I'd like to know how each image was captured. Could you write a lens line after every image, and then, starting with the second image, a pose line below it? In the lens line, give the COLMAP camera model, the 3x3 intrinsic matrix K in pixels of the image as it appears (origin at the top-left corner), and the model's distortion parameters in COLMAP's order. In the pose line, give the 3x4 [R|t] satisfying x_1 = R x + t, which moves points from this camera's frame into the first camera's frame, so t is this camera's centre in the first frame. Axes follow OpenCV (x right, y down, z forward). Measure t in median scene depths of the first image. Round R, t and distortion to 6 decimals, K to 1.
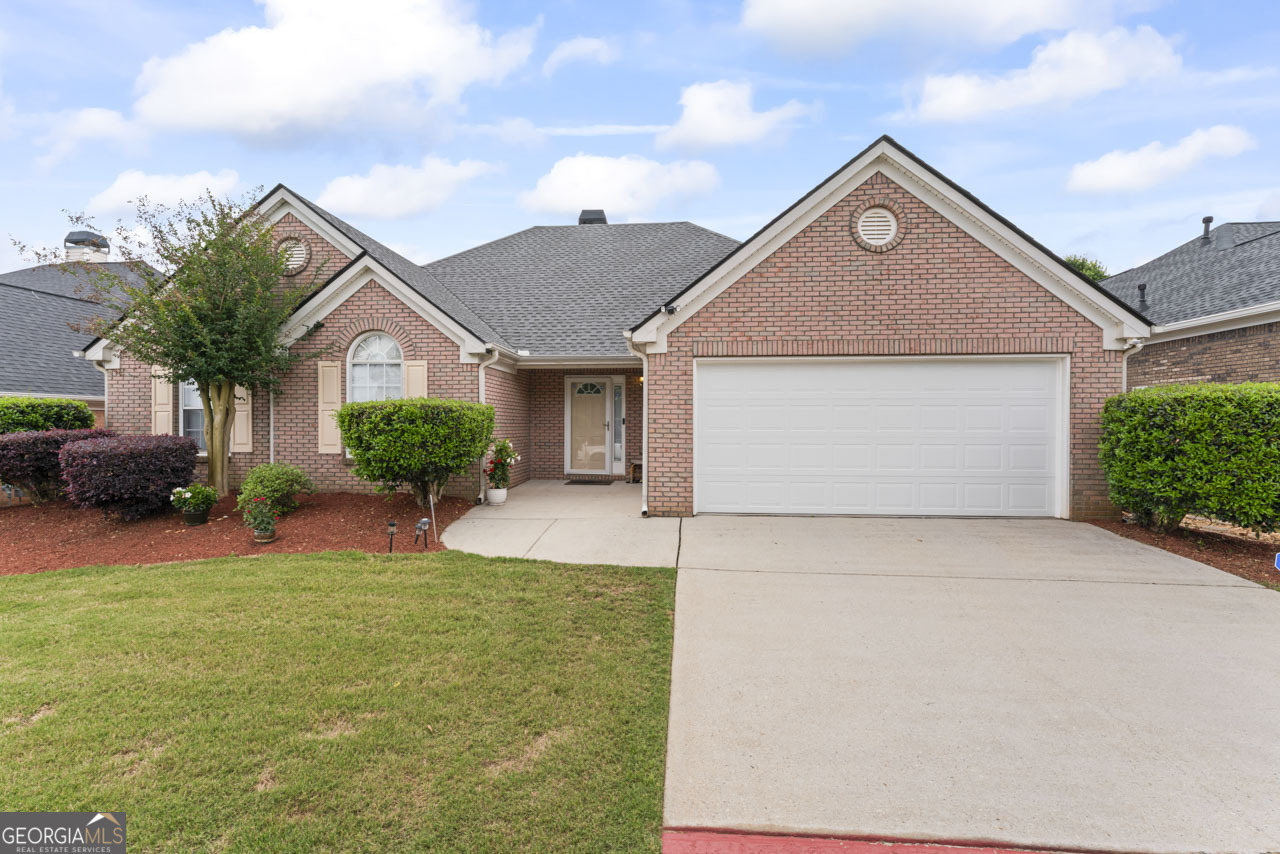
lens RADIAL K [[584.3, 0, 642.5], [0, 584.3, 422.0], [0, 0, 1]] dist [-0.002166, -0.000391]
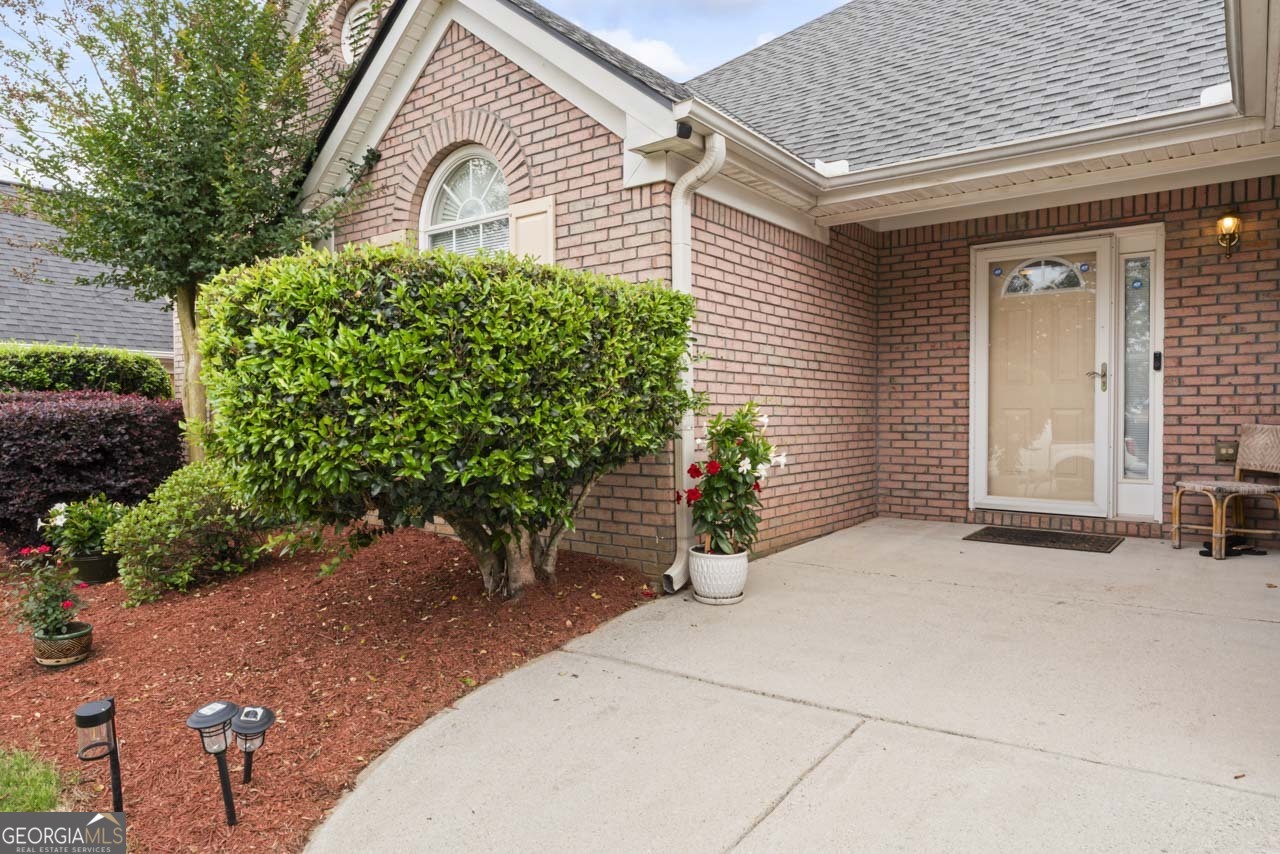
lens RADIAL K [[798.7, 0, 637.2], [0, 798.7, 426.7], [0, 0, 1]] dist [-0.004011, 0.000164]
pose [[0.835914, 0.003870, -0.548847, -0.045862], [0.006283, 0.999842, 0.016620, 0.040582], [0.548824, -0.017341, 0.835758, 0.682381]]
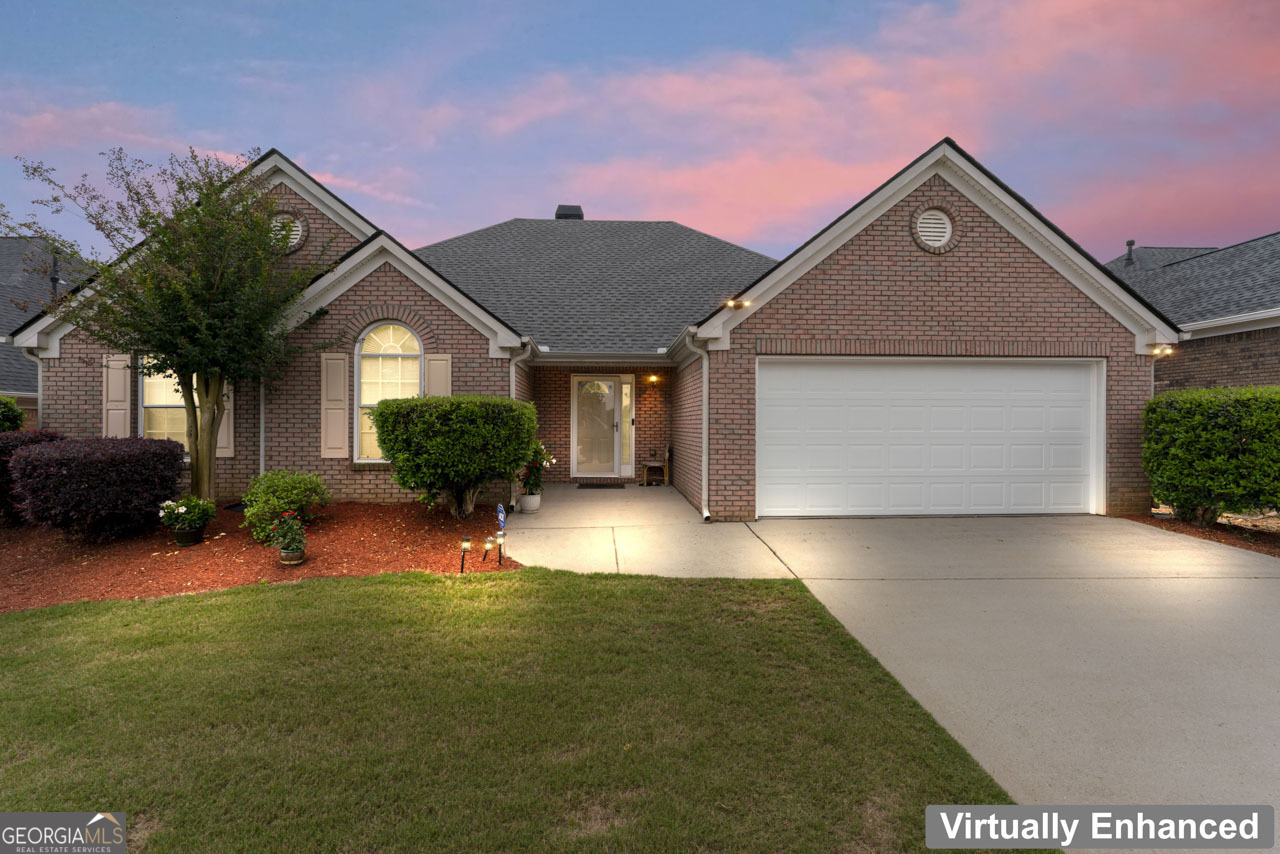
lens RADIAL K [[569.2, 0, 636.0], [0, 569.2, 420.9], [0, 0, 1]] dist [-0.002752, -0.000232]
pose [[0.990143, 0.001191, 0.140052, -0.239038], [-0.000556, 0.999989, -0.004569, 0.001839], [-0.140056, 0.004446, 0.990134, 0.101622]]
